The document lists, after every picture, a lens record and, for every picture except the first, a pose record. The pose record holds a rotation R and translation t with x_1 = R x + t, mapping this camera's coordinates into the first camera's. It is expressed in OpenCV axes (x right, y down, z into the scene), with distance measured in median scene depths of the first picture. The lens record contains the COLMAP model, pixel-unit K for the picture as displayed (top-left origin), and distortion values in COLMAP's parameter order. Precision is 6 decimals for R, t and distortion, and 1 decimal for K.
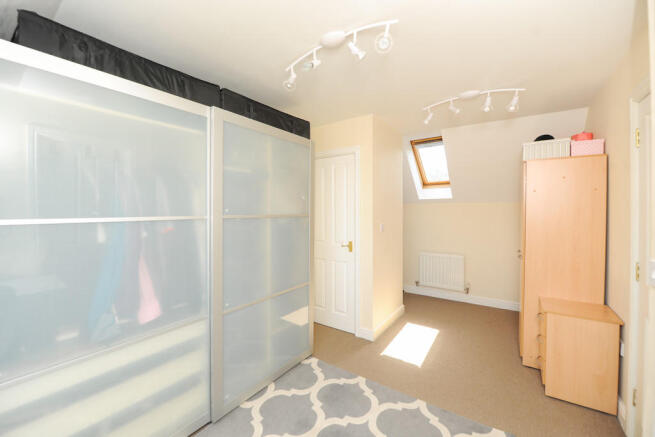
lens RADIAL K [[263.9, 0, 324.5], [0, 263.9, 208.2], [0, 0, 1]] dist [-0.000169, 0.000037]
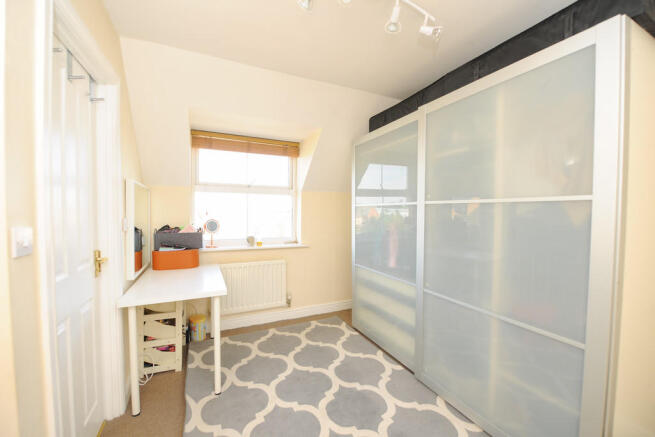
lens RADIAL K [[263.9, 0, 324.5], [0, 263.9, 208.2], [0, 0, 1]] dist [-0.000169, 0.000037]
pose [[-0.485662, -0.007412, -0.874115, 0.788583], [0.007666, 0.999889, -0.012737, 0.067849], [0.874113, -0.012887, -0.485551, 1.185677]]
